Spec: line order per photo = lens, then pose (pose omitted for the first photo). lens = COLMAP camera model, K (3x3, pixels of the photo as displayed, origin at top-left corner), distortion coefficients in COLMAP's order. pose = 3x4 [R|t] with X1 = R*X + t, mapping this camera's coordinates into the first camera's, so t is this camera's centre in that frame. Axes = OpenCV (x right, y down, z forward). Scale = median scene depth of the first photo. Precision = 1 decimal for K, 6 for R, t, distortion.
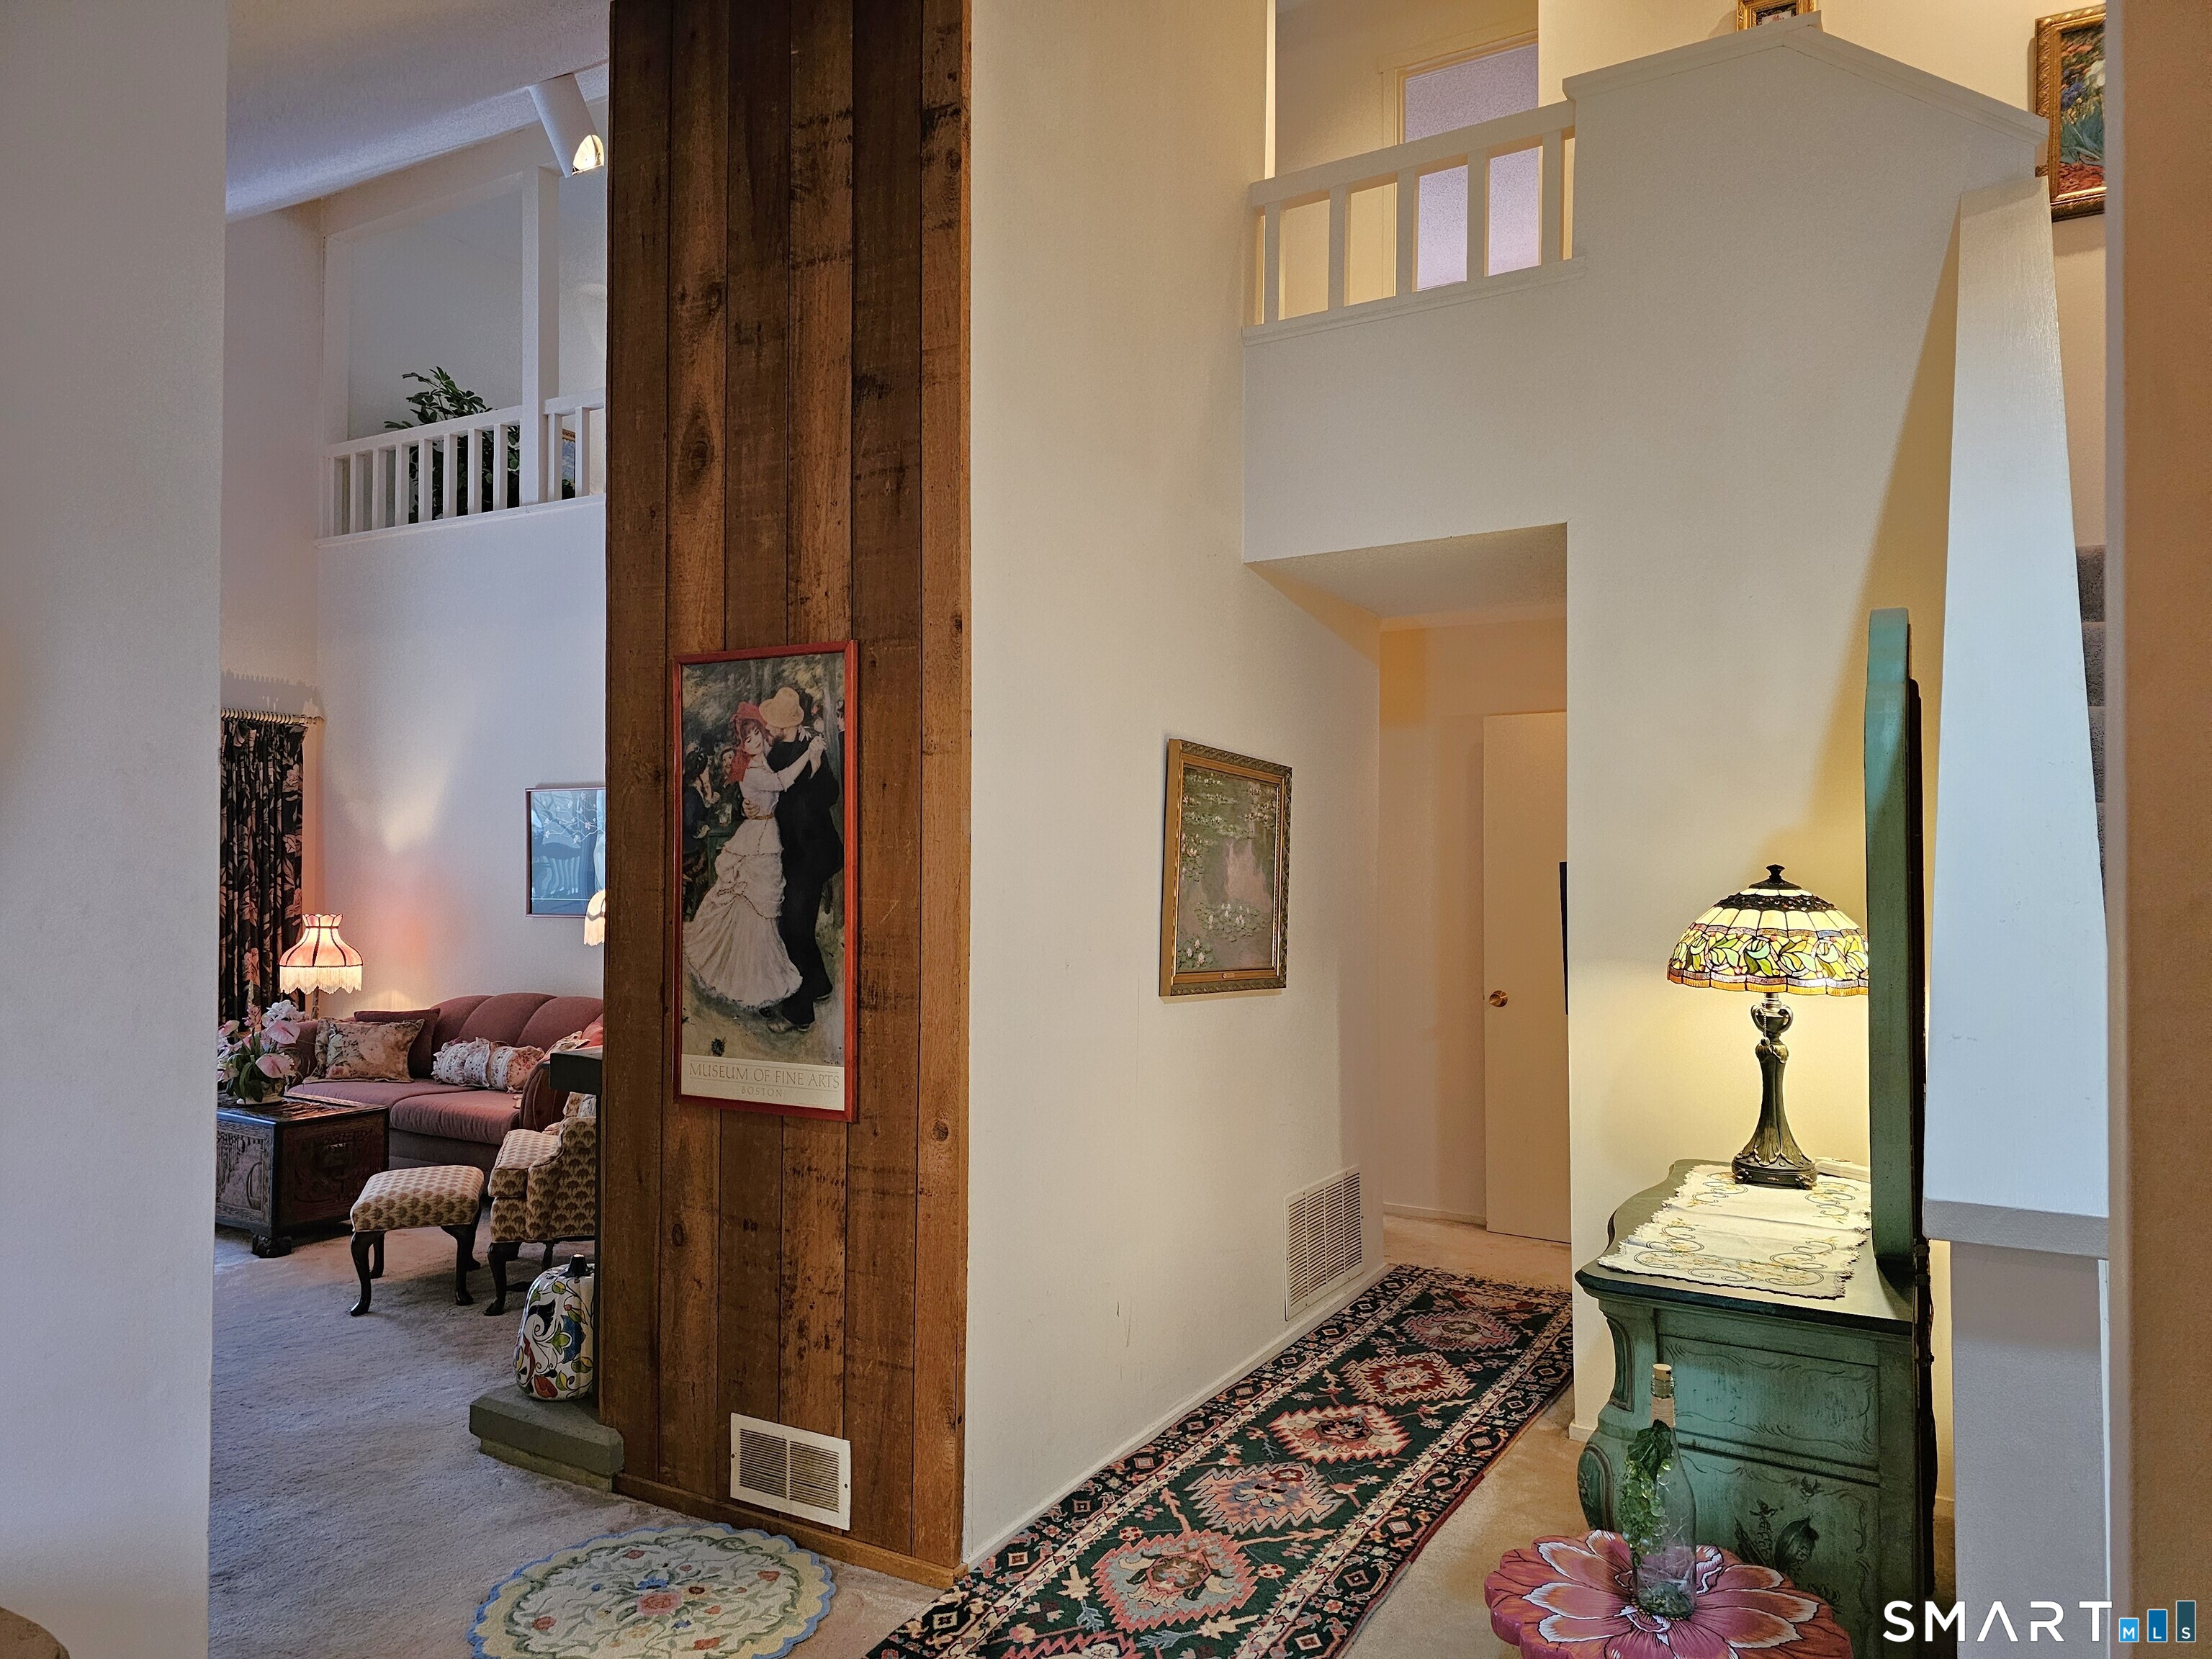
lens RADIAL K [[1458.7, 0, 1106.0], [0, 1458.7, 829.5], [0, 0, 1]] dist [0.105927, -0.134729]
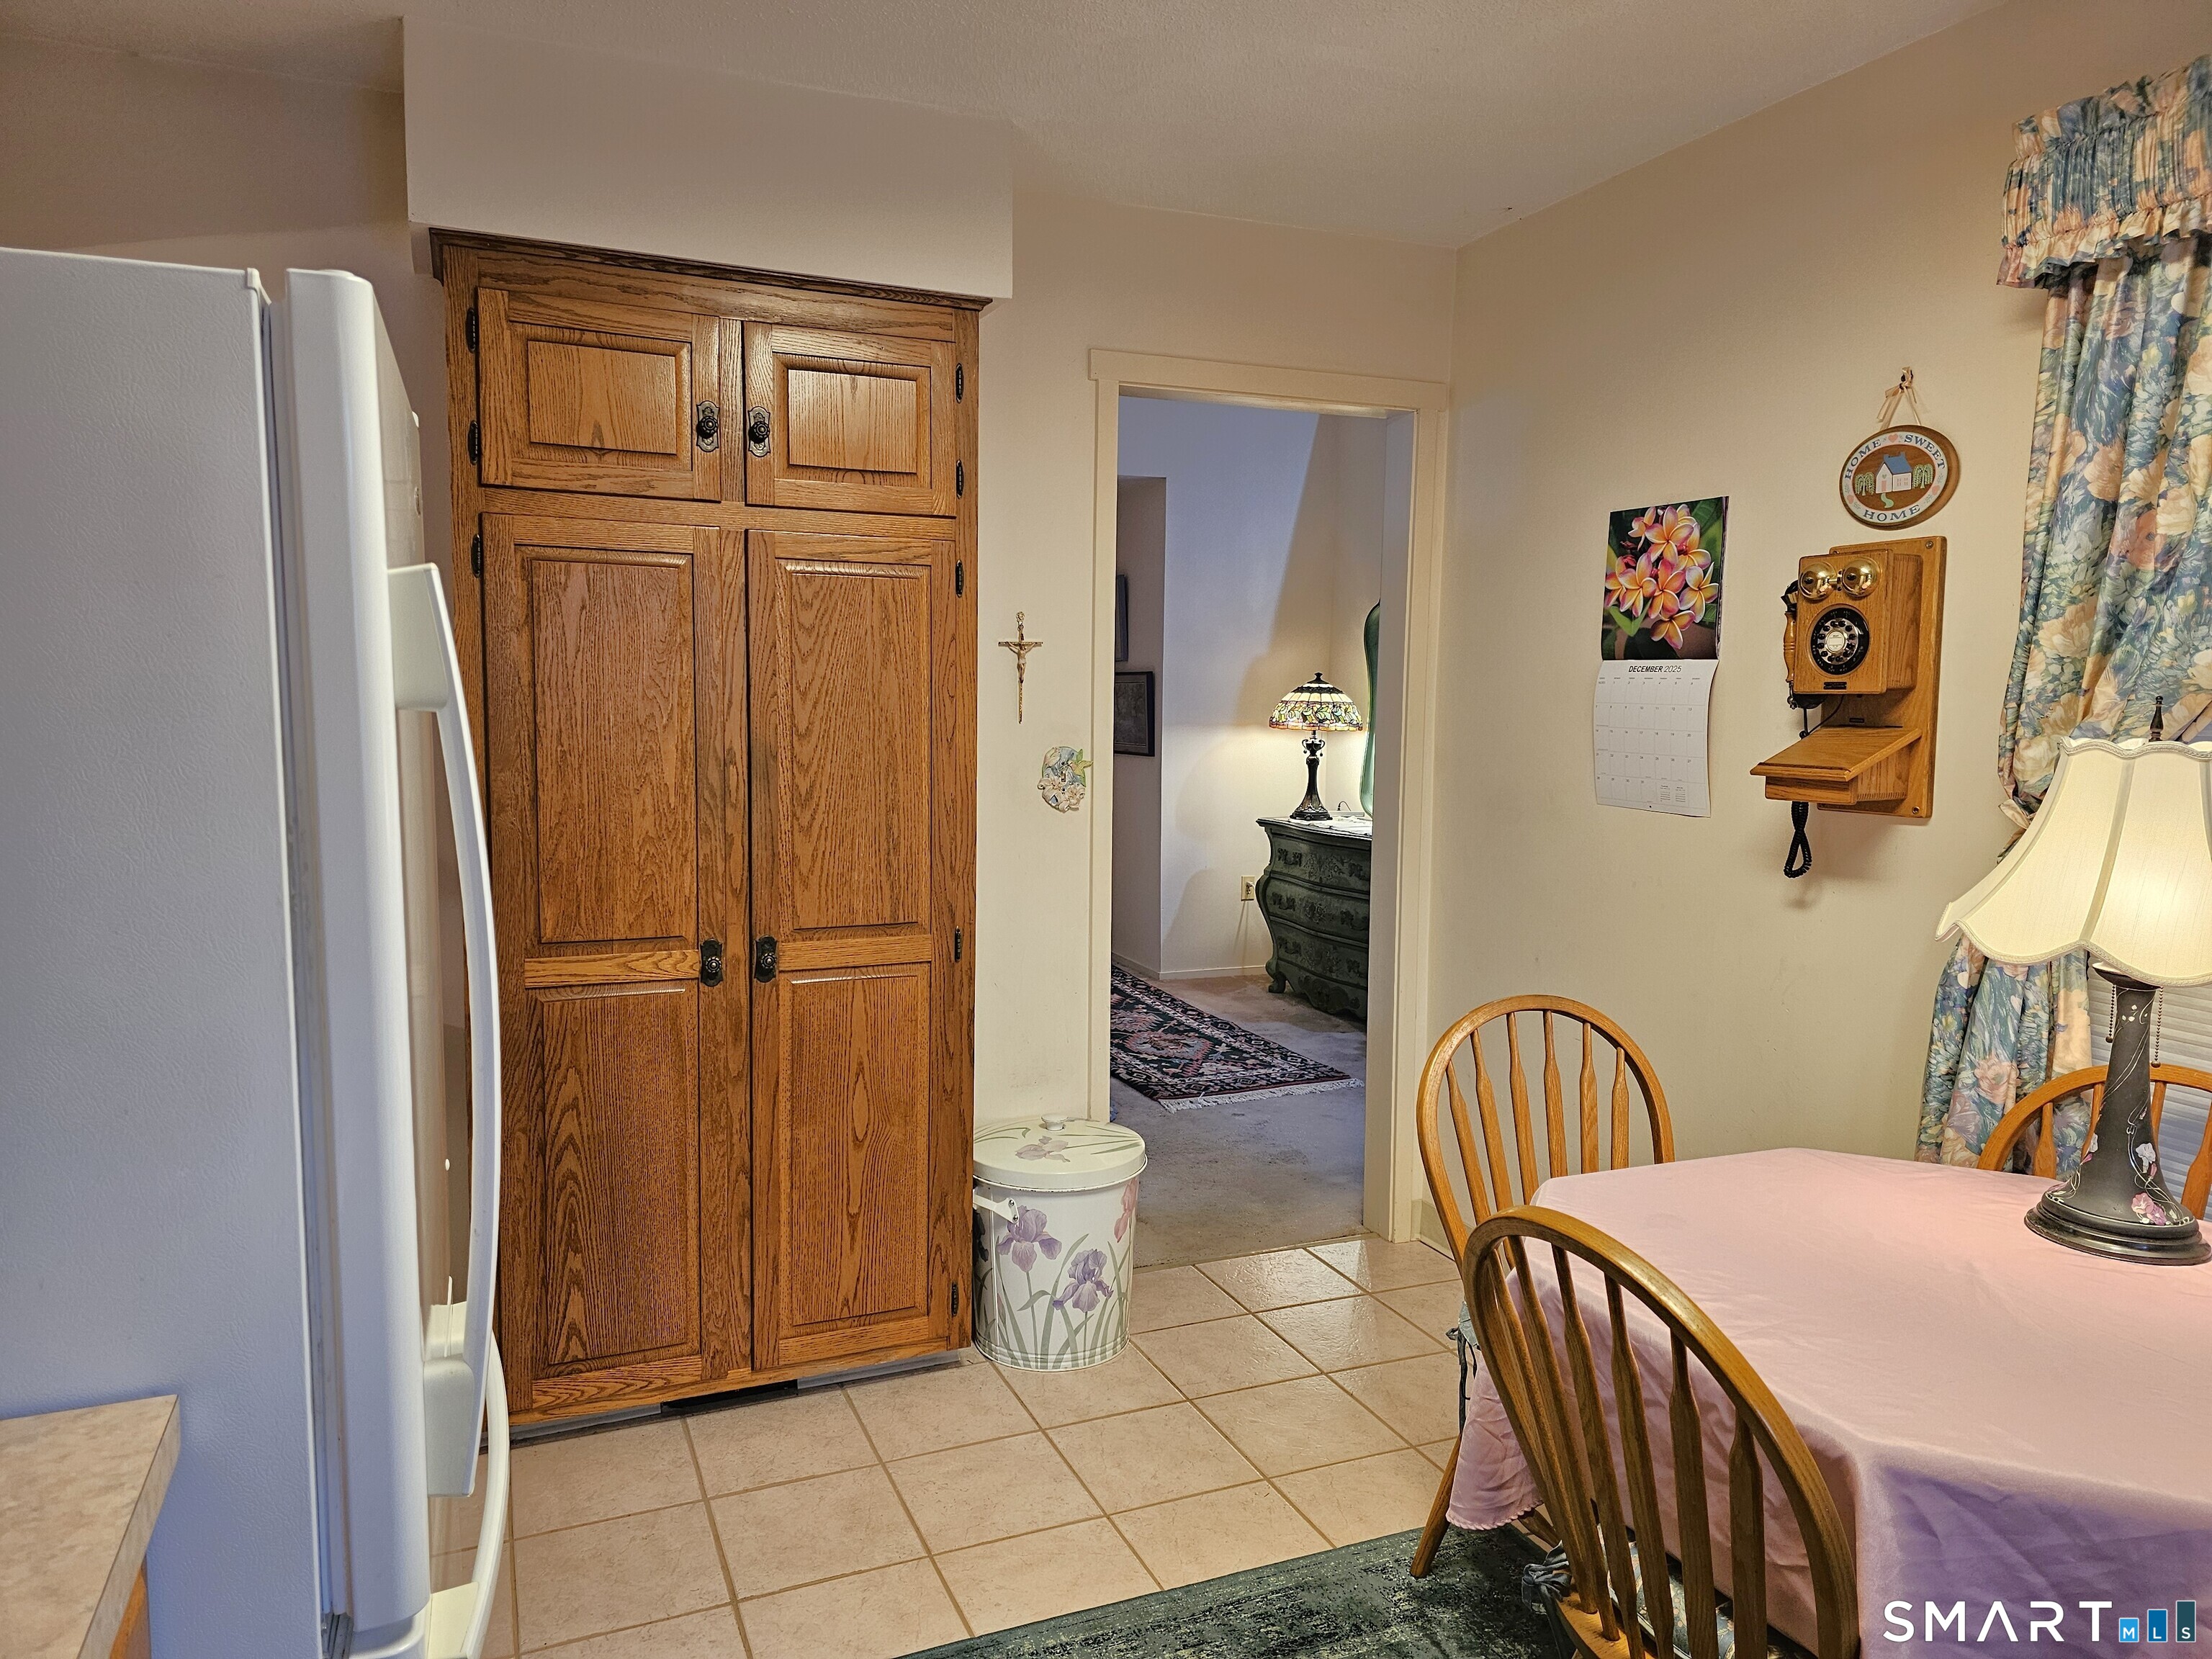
lens RADIAL K [[1475.6, 0, 1105.2], [0, 1475.6, 822.2], [0, 0, 1]] dist [0.041158, -0.037705]
pose [[0.610912, -0.077988, 0.787848, -1.253880], [-0.024215, 0.992830, 0.117055, -0.002682], [-0.791328, -0.090589, 0.604643, -0.051596]]
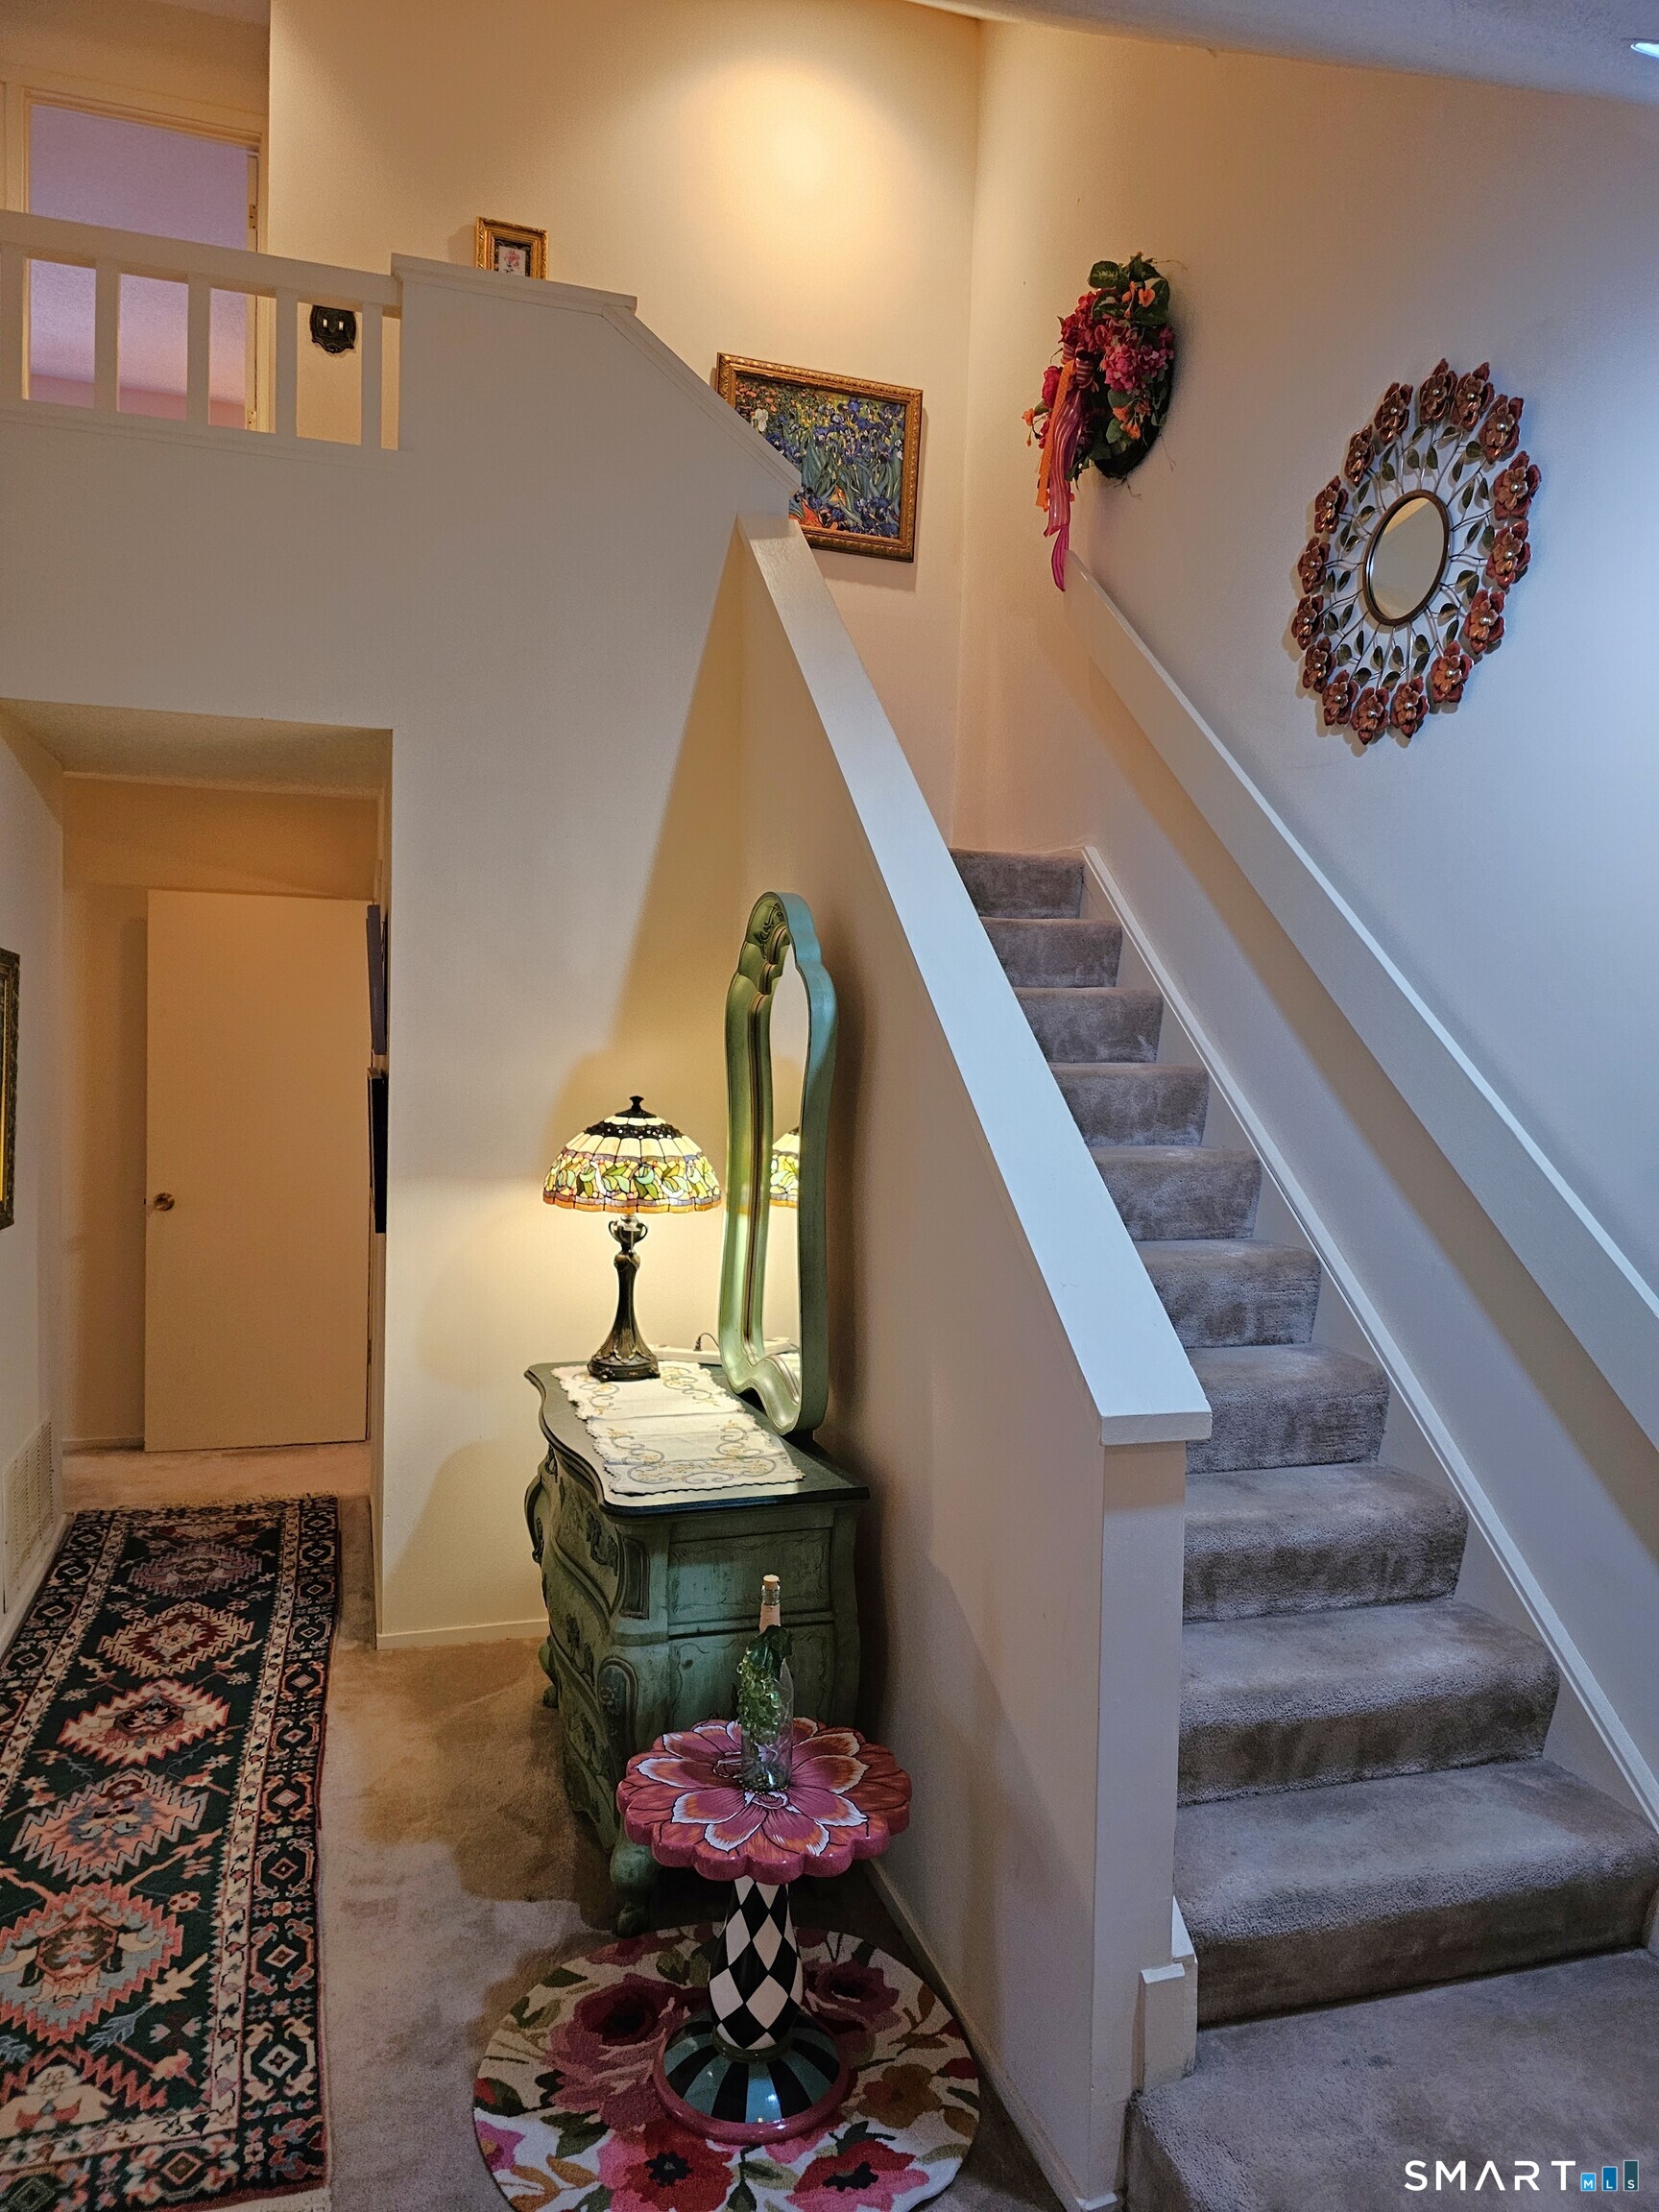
lens RADIAL K [[1485.9, 0, 833.4], [0, 1485.9, 1068.6], [0, 0, 1]] dist [0.026750, -0.019974]
pose [[0.678663, -0.008611, 0.734400, -0.240929], [-0.036718, 0.998283, 0.045637, -0.047177], [-0.733532, -0.057938, 0.677181, 0.114915]]
